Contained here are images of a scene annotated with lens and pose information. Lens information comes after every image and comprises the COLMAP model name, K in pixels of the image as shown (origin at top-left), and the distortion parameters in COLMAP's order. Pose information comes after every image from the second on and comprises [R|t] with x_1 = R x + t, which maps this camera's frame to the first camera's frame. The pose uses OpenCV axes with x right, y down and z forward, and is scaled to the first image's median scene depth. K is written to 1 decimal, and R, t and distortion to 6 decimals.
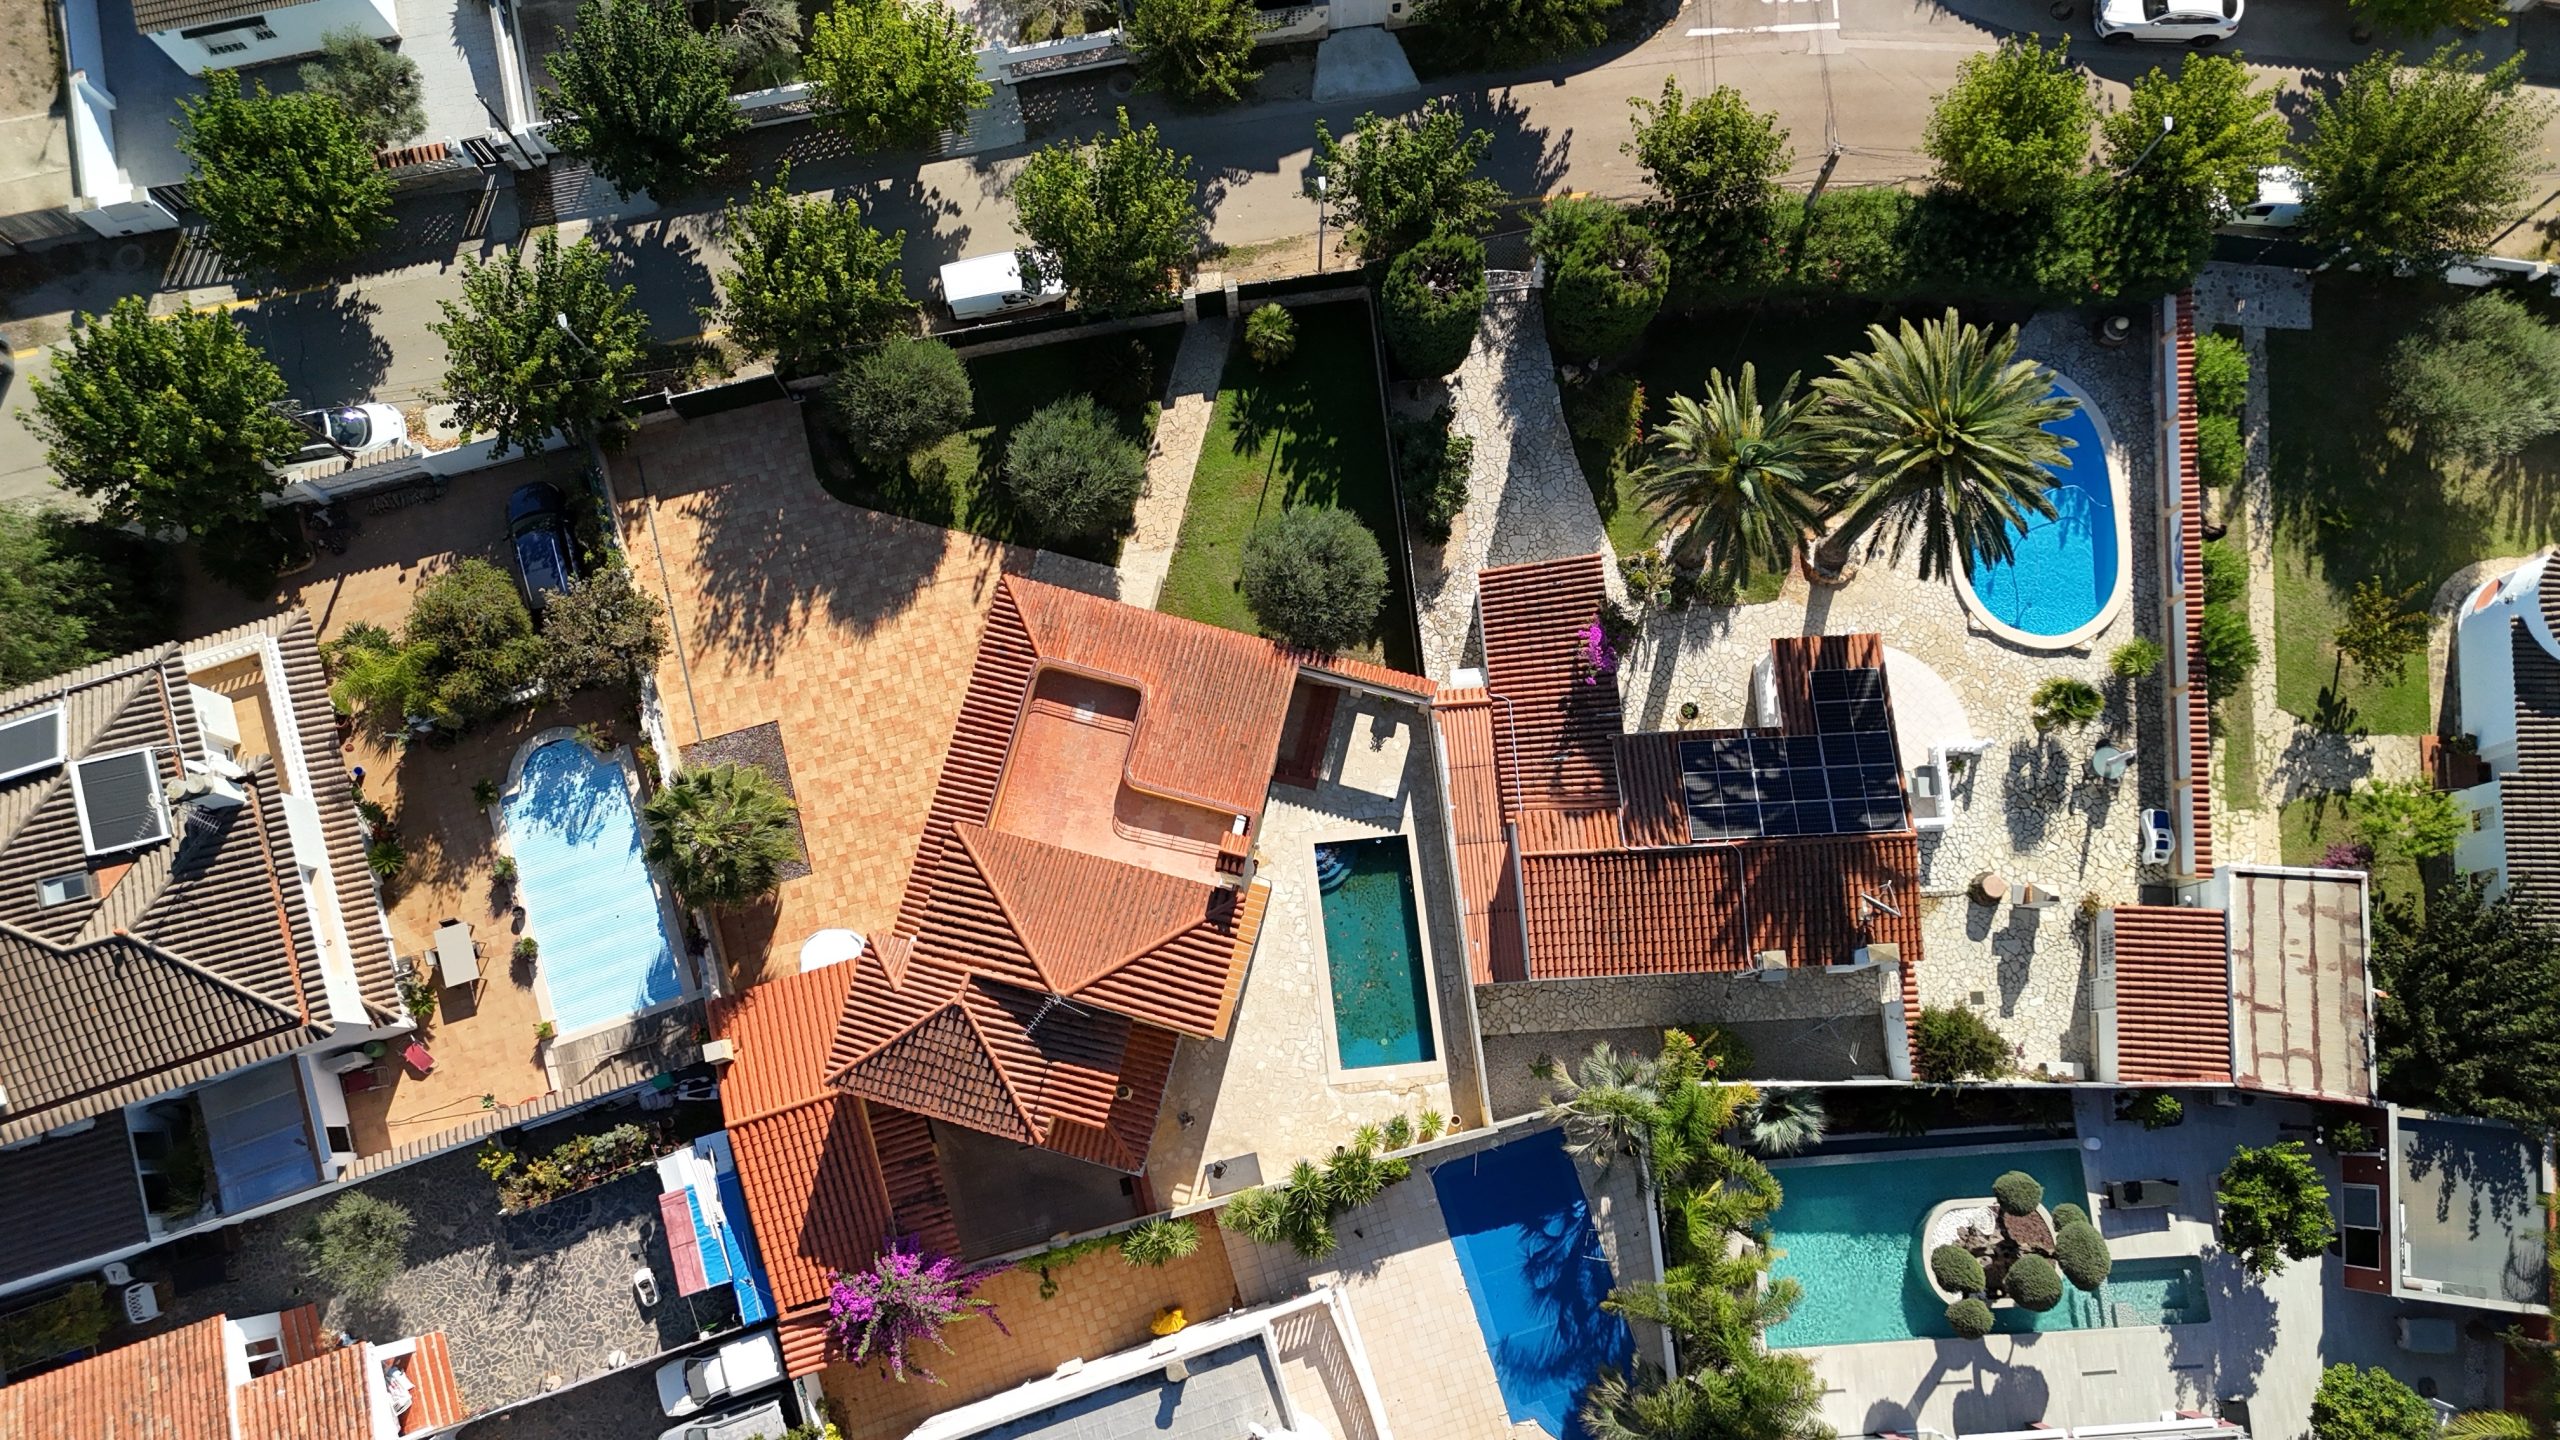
lens RADIAL K [[1766.9, 0, 1280.0], [0, 1766.9, 720.0], [0, 0, 1]] dist [0.096406, -0.146539]
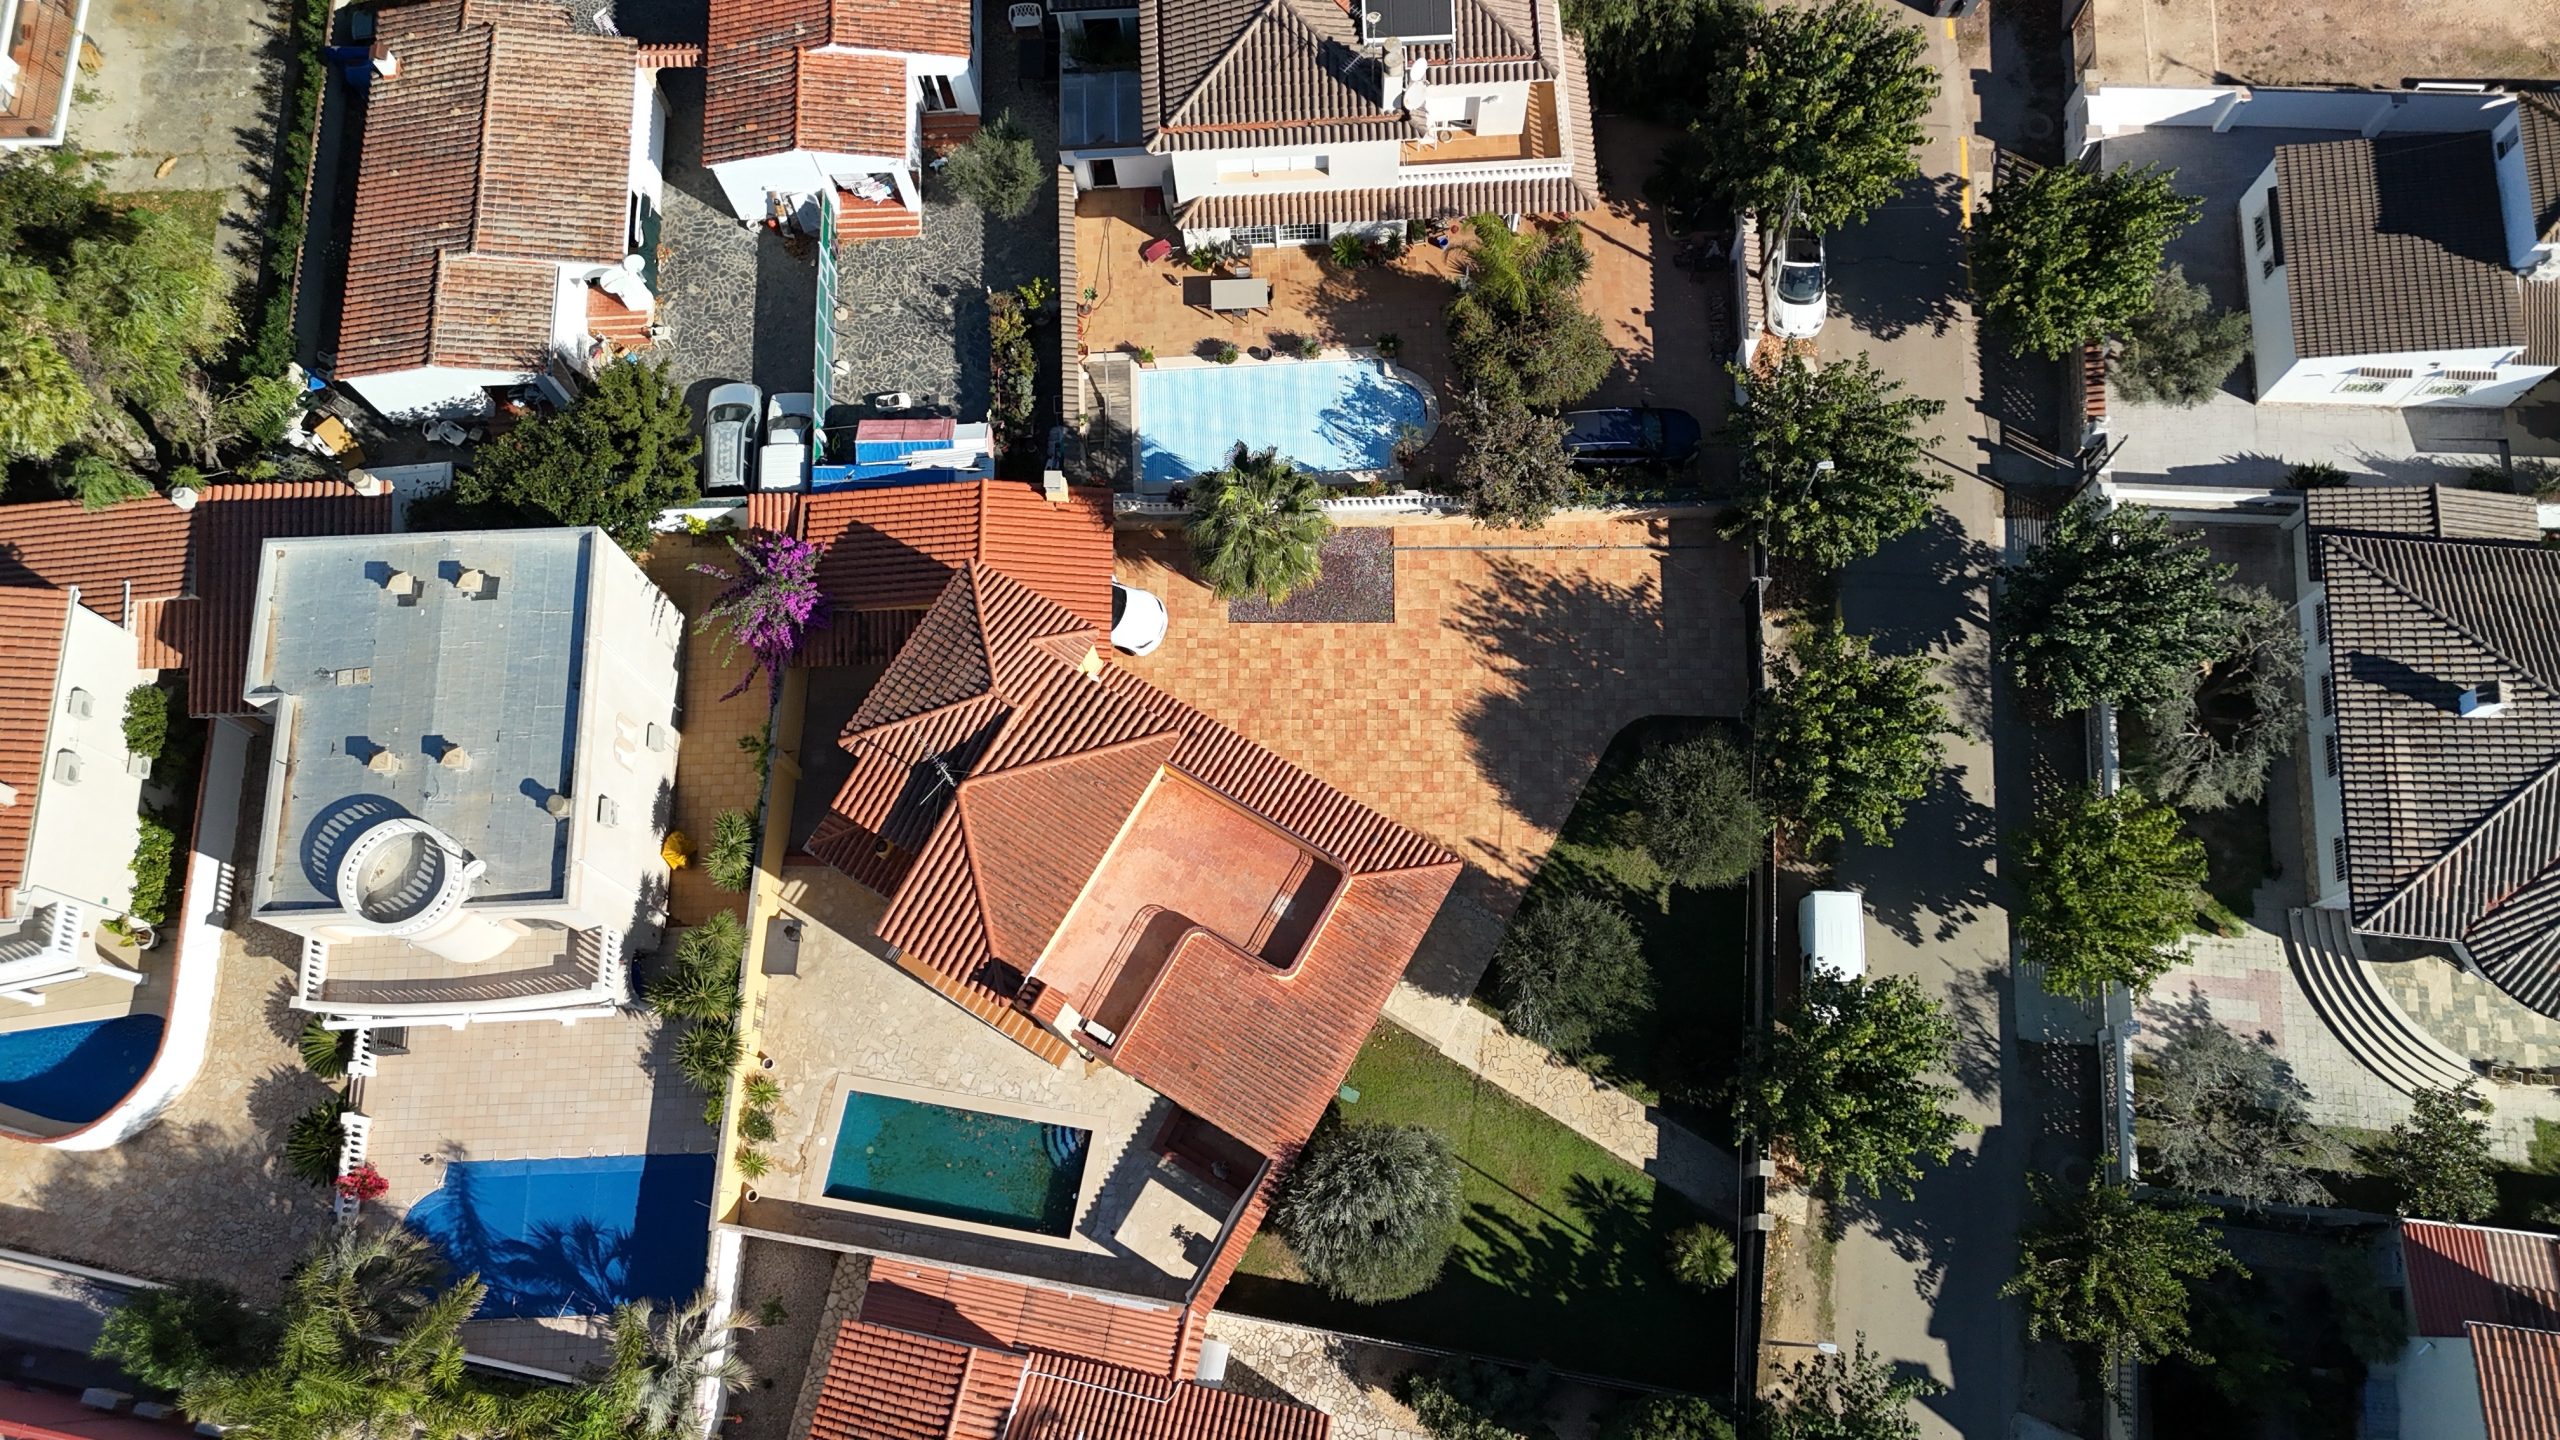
lens RADIAL K [[1804.8, 0, 1280.0], [0, 1804.8, 720.0], [0, 0, 1]] dist [0.109504, -0.252070]
pose [[-0.276704, 0.920975, -0.274299, 0.054966], [-0.936937, -0.195144, 0.289945, -0.248723], [0.213504, 0.337230, 0.916892, 0.116050]]
